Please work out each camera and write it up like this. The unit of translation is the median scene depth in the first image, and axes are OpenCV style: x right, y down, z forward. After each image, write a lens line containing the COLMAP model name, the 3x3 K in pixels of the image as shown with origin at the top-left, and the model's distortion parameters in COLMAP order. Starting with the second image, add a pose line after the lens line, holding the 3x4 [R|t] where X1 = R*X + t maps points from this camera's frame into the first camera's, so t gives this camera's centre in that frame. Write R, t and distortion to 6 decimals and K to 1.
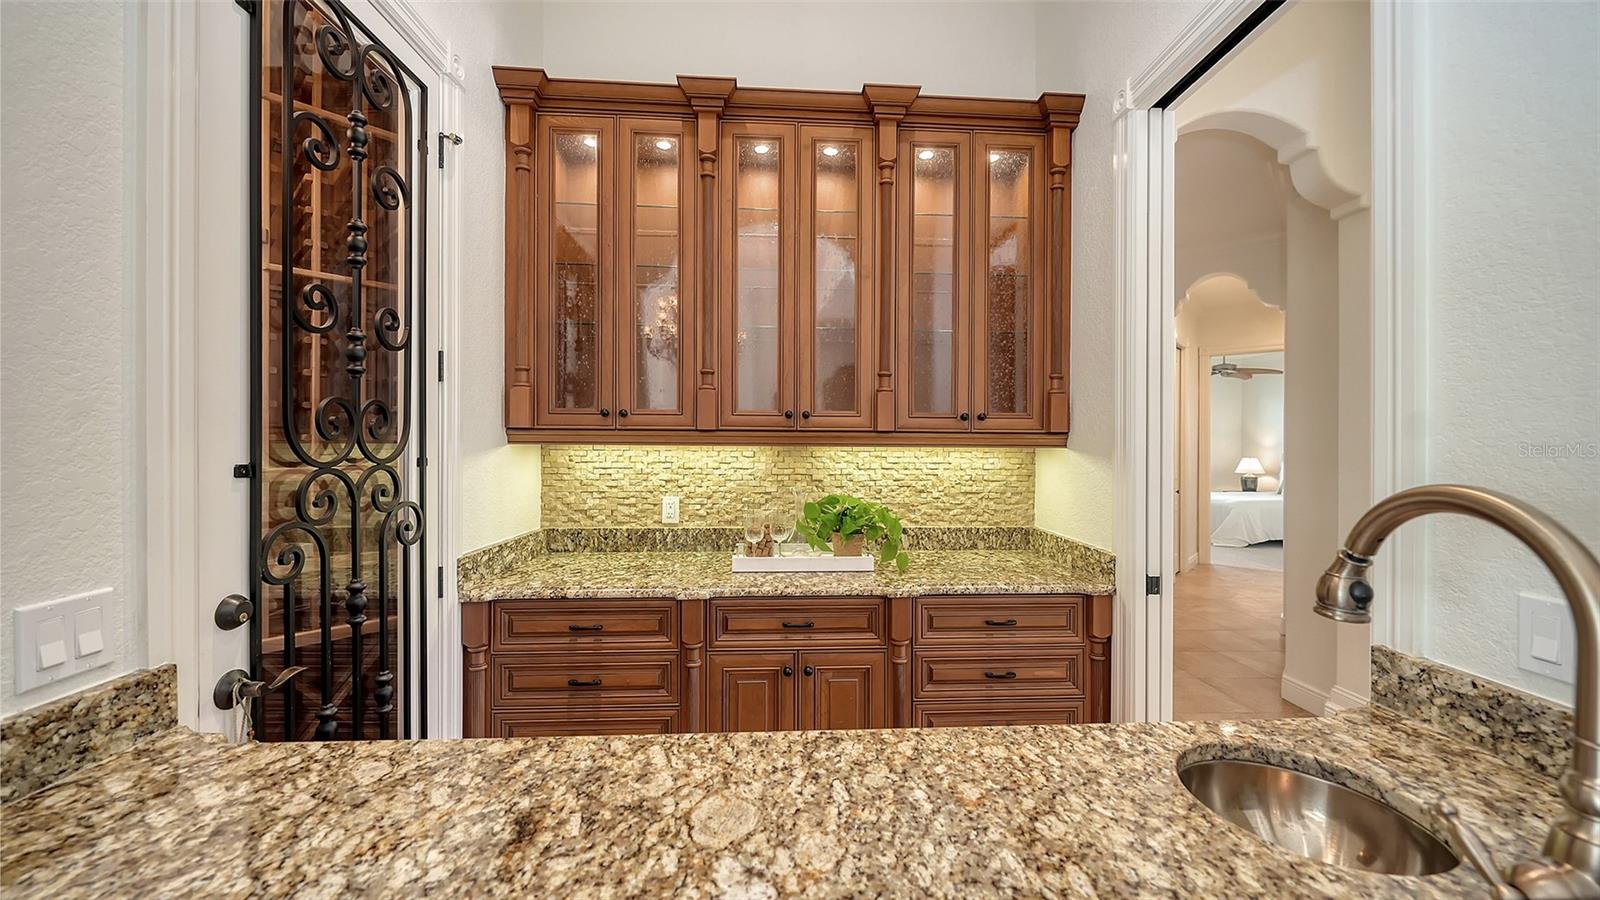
lens RADIAL K [[581.0, 0, 790.6], [0, 581.0, 444.6], [0, 0, 1]] dist [-0.001125, -0.000987]
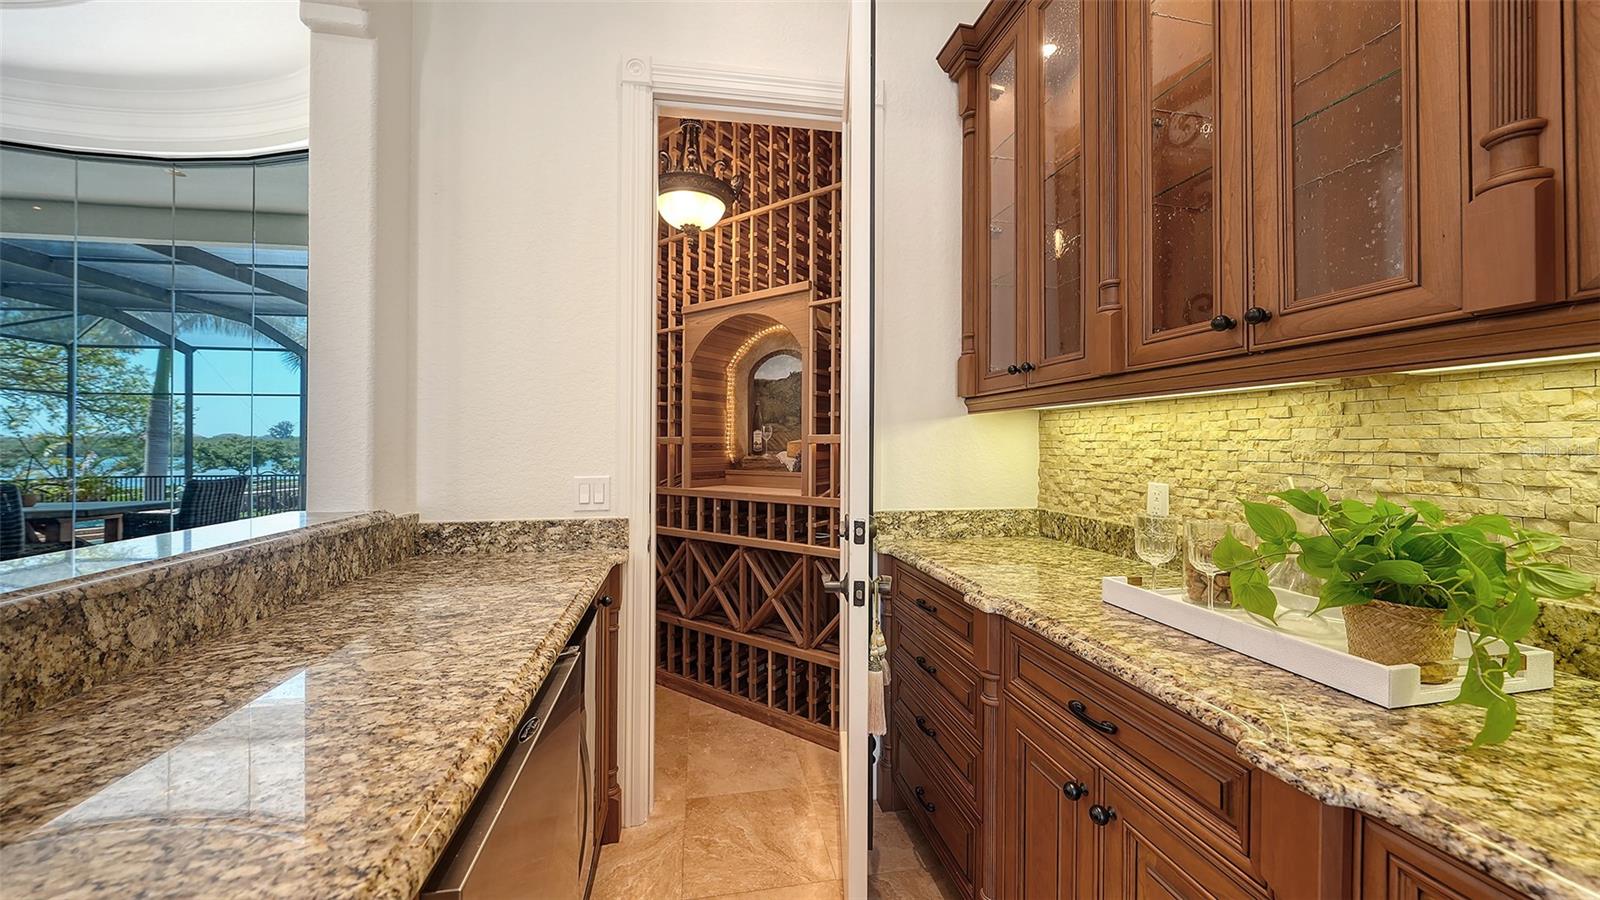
lens RADIAL K [[545.6, 0, 775.7], [0, 545.6, 442.8], [0, 0, 1]] dist [-0.003047, -0.000619]
pose [[0.140568, -0.002596, -0.990068, 0.963440], [-0.000597, 0.999996, -0.002706, 0.125367], [0.990071, 0.000972, 0.140566, 1.328719]]
